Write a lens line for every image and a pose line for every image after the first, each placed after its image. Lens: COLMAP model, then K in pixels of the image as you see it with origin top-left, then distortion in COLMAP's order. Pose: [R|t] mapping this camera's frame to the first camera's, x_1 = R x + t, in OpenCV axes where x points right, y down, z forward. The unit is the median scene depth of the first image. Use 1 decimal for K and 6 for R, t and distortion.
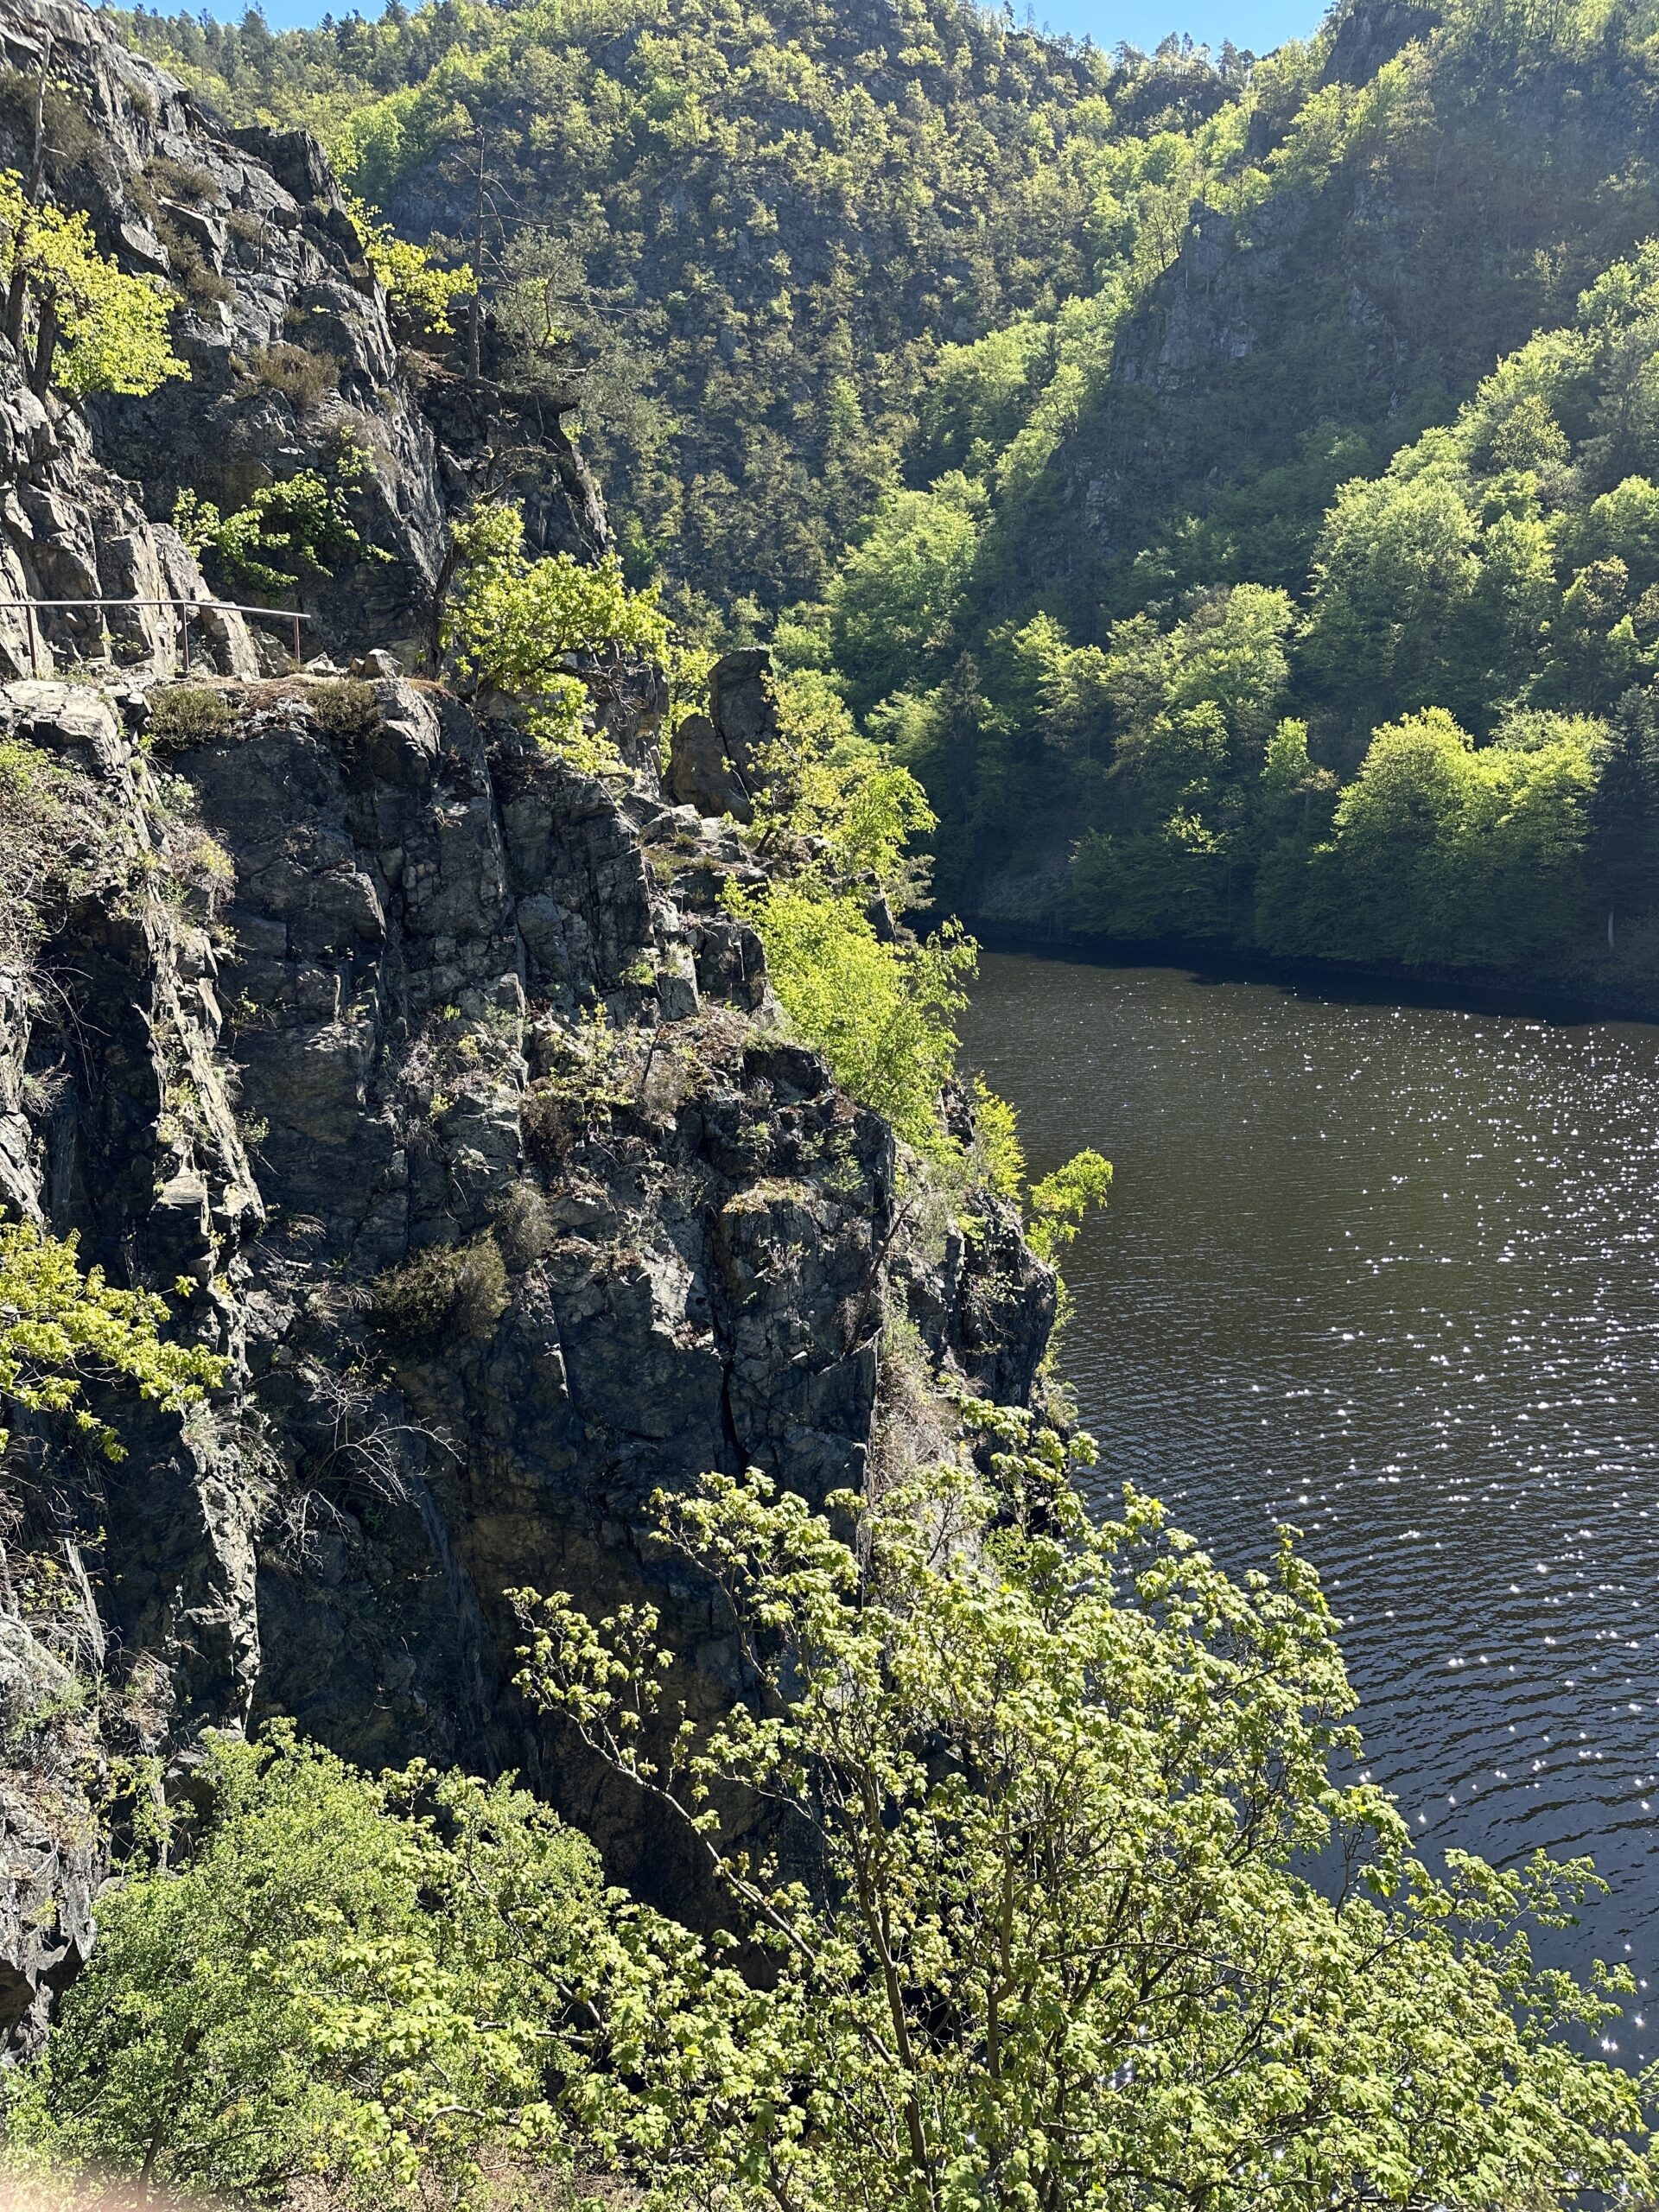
lens RADIAL K [[1574.8, 0, 815.1], [0, 1574.8, 1116.8], [0, 0, 1]] dist [0.037074, -0.039778]
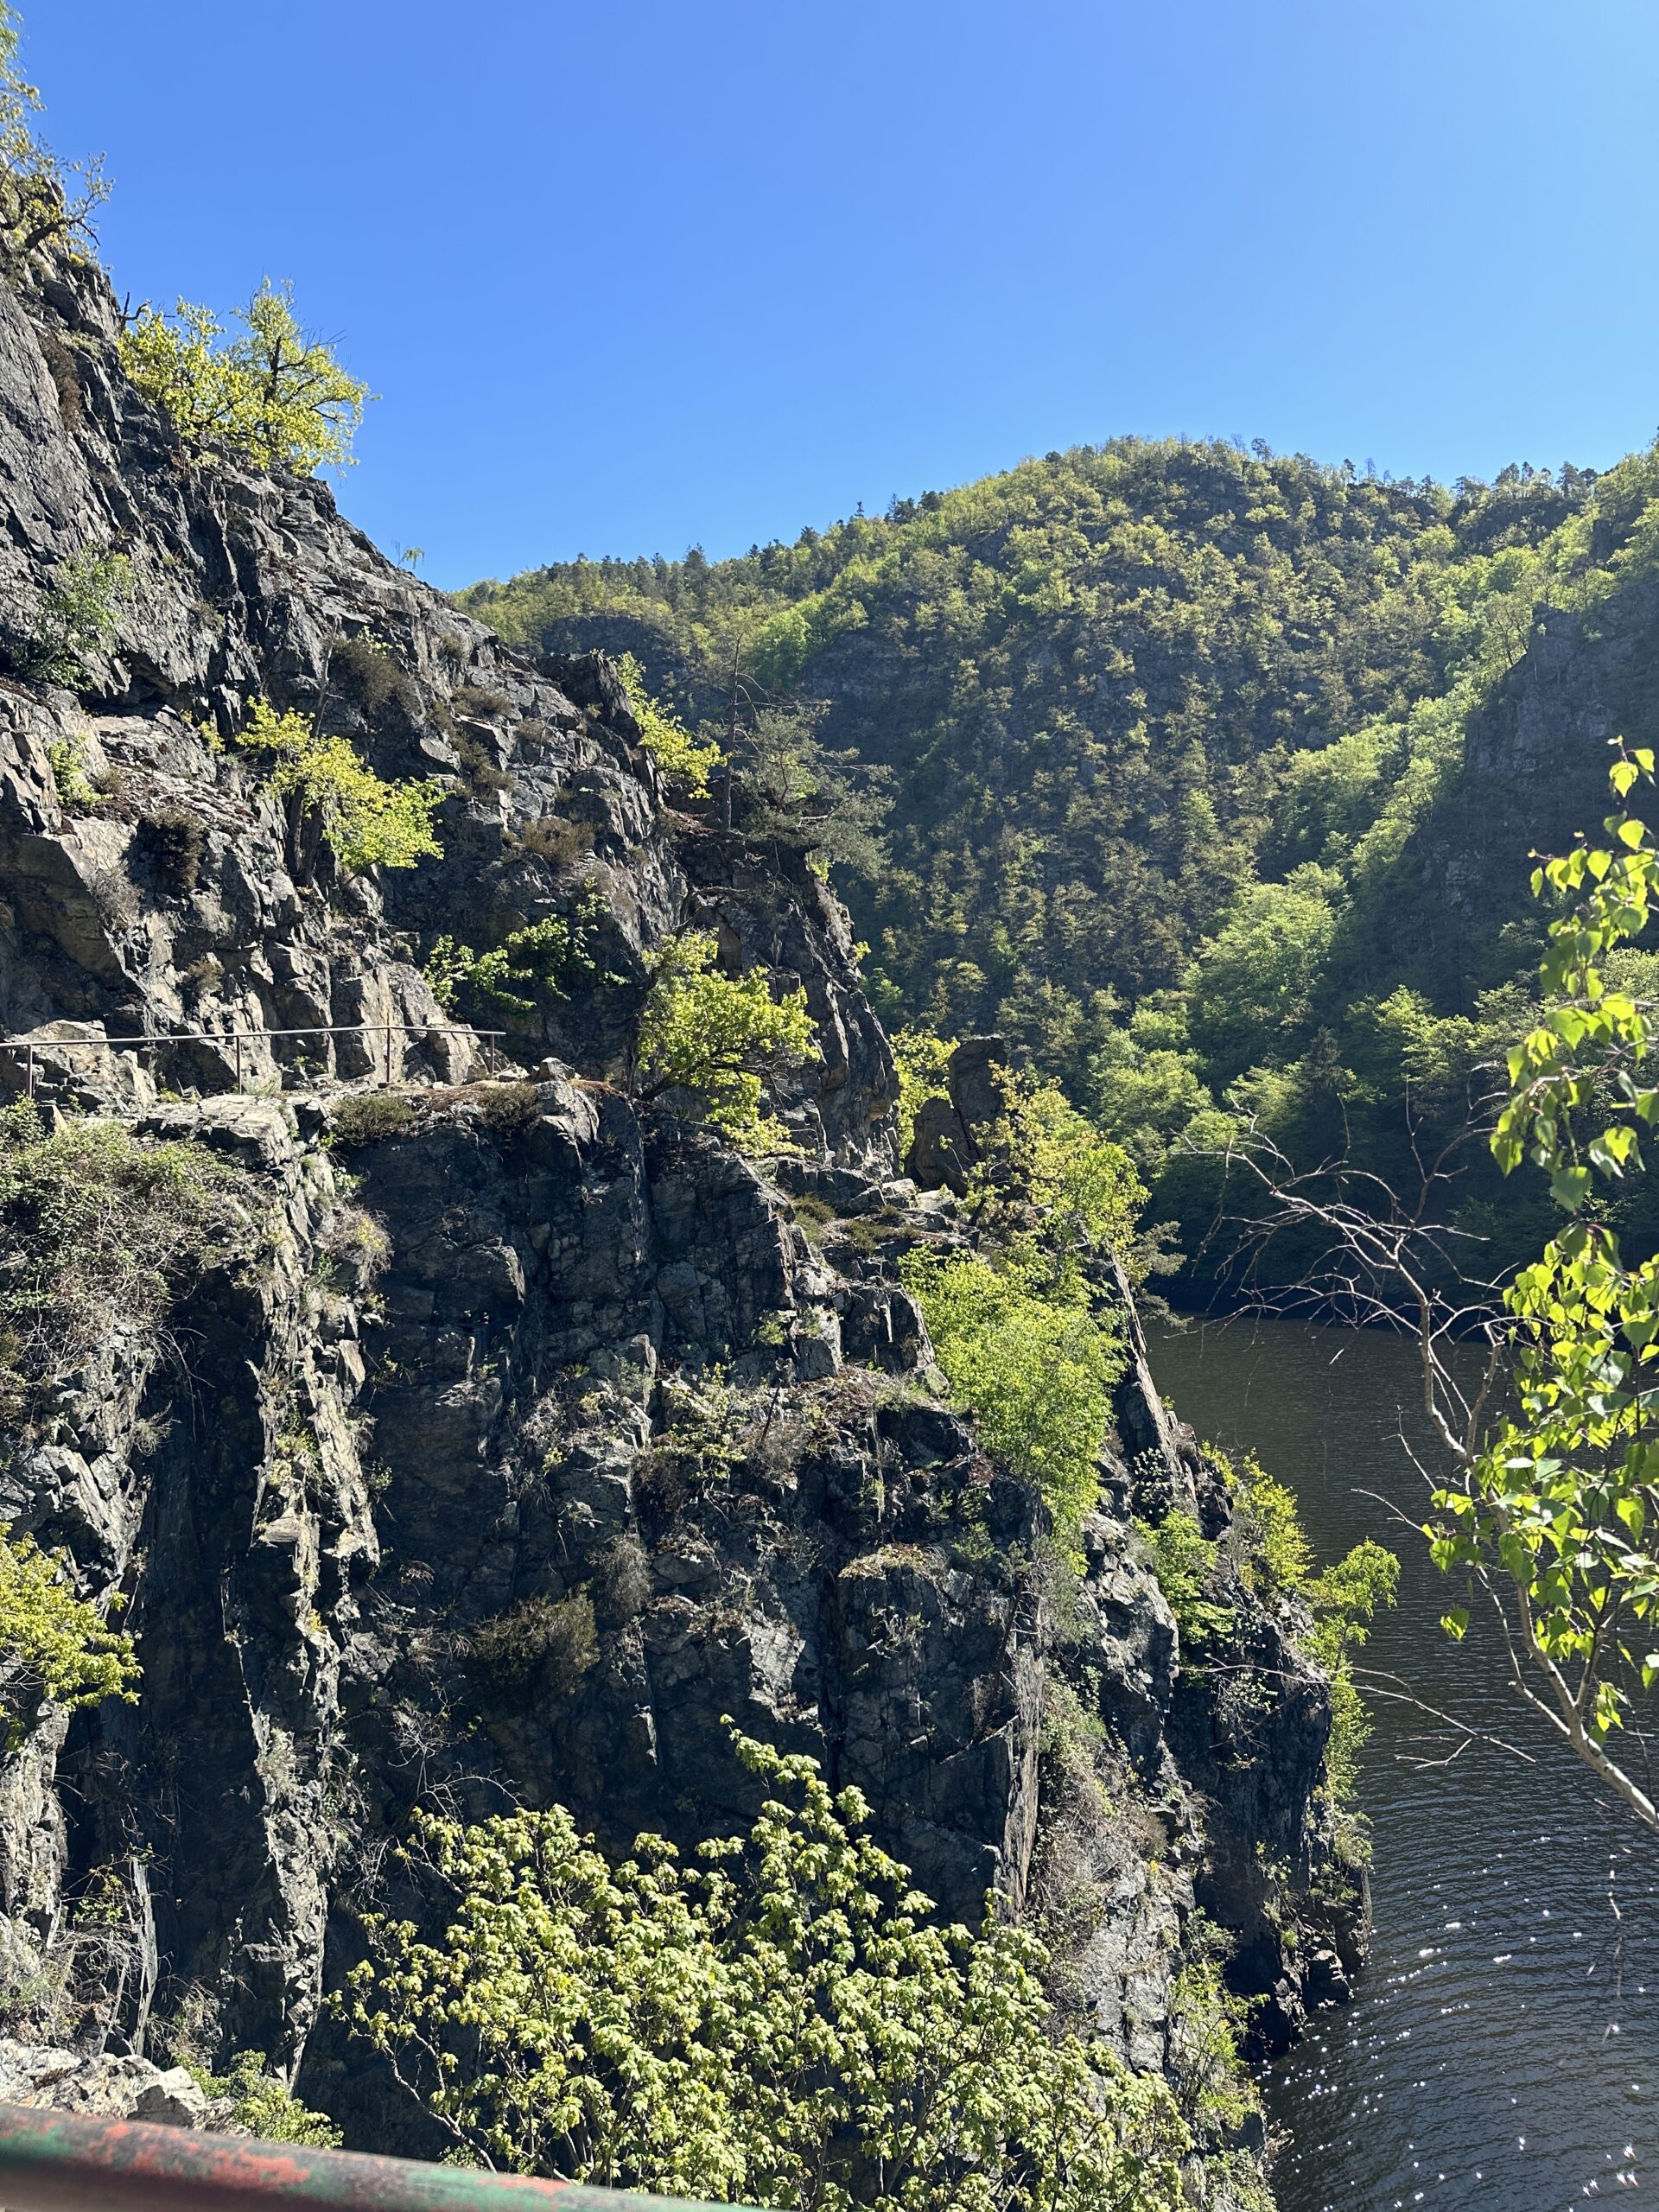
lens RADIAL K [[1567.1, 0, 843.1], [0, 1567.1, 1095.8], [0, 0, 1]] dist [0.148983, -0.251748]
pose [[0.973248, -0.039178, -0.226391, 0.168797], [-0.019243, 0.967993, -0.250239, 0.016123], [0.228948, 0.247901, 0.941344, -0.031883]]
